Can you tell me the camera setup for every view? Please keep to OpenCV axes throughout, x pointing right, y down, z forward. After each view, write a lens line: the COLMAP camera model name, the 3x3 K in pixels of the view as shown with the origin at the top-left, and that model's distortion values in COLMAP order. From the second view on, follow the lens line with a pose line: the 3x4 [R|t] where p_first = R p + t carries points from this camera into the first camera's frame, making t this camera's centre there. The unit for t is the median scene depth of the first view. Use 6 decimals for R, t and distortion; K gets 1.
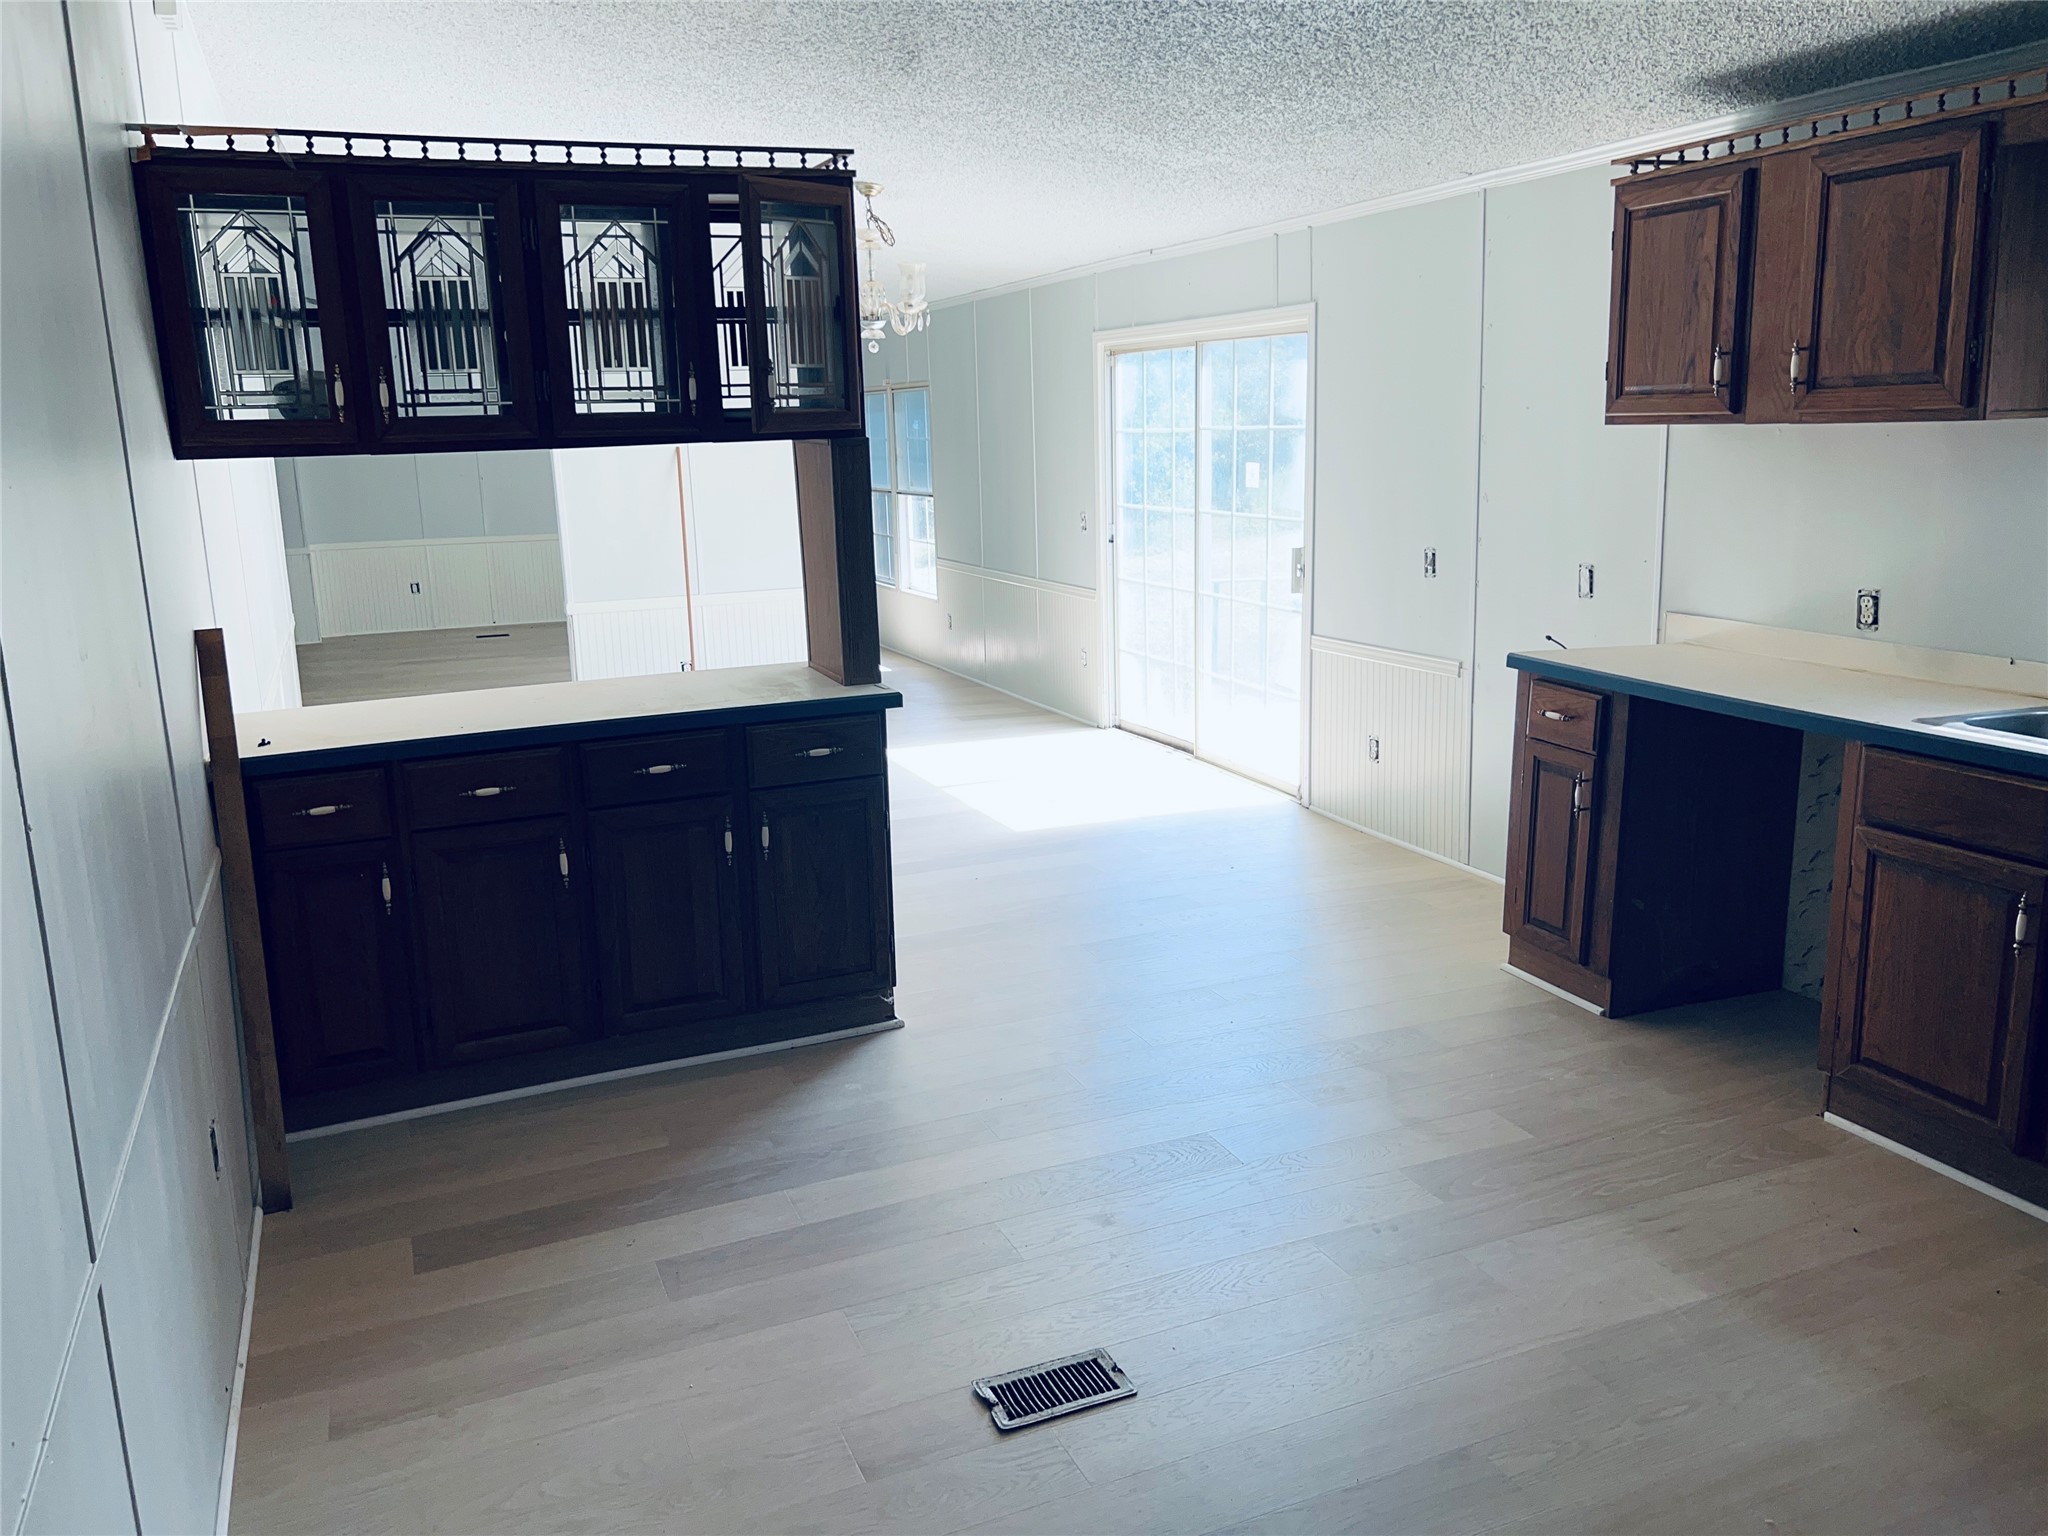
lens RADIAL K [[1564.1, 0, 1020.2], [0, 1564.1, 763.5], [0, 0, 1]] dist [0.009091, -0.008954]
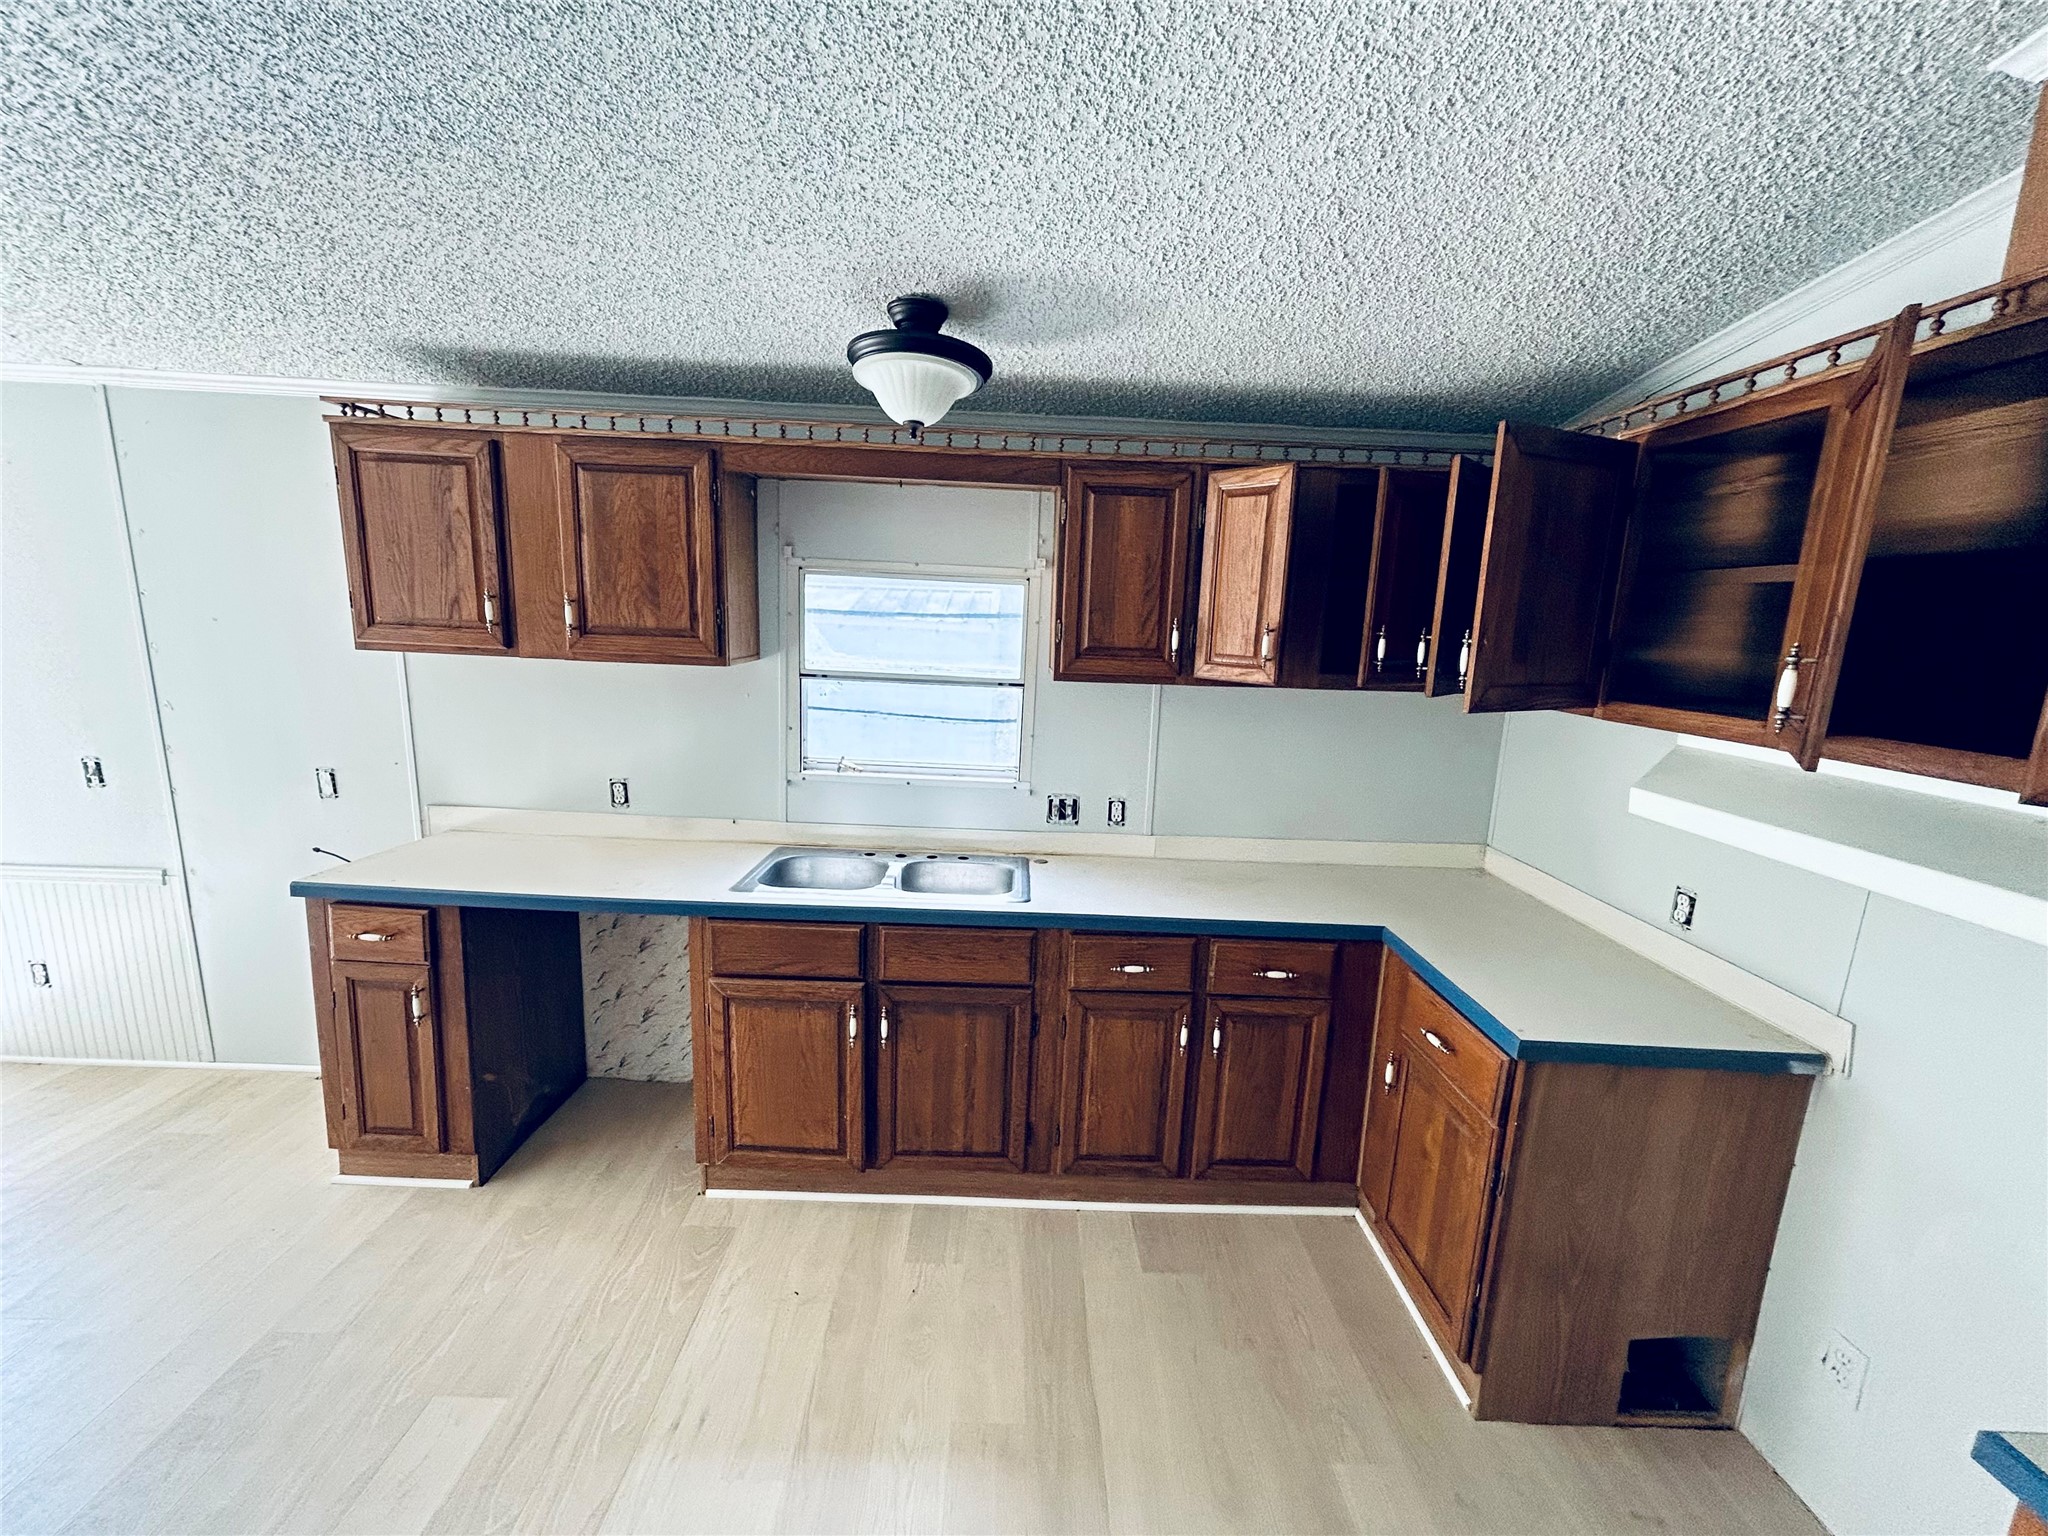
lens RADIAL K [[831.9, 0, 1026.2], [0, 831.9, 773.1], [0, 0, 1]] dist [-0.003547, 0.001821]
pose [[0.380628, -0.128353, 0.915777, 0.023870], [0.140744, 0.986824, 0.079813, -0.126546], [-0.913955, 0.098511, 0.393678, 0.410936]]
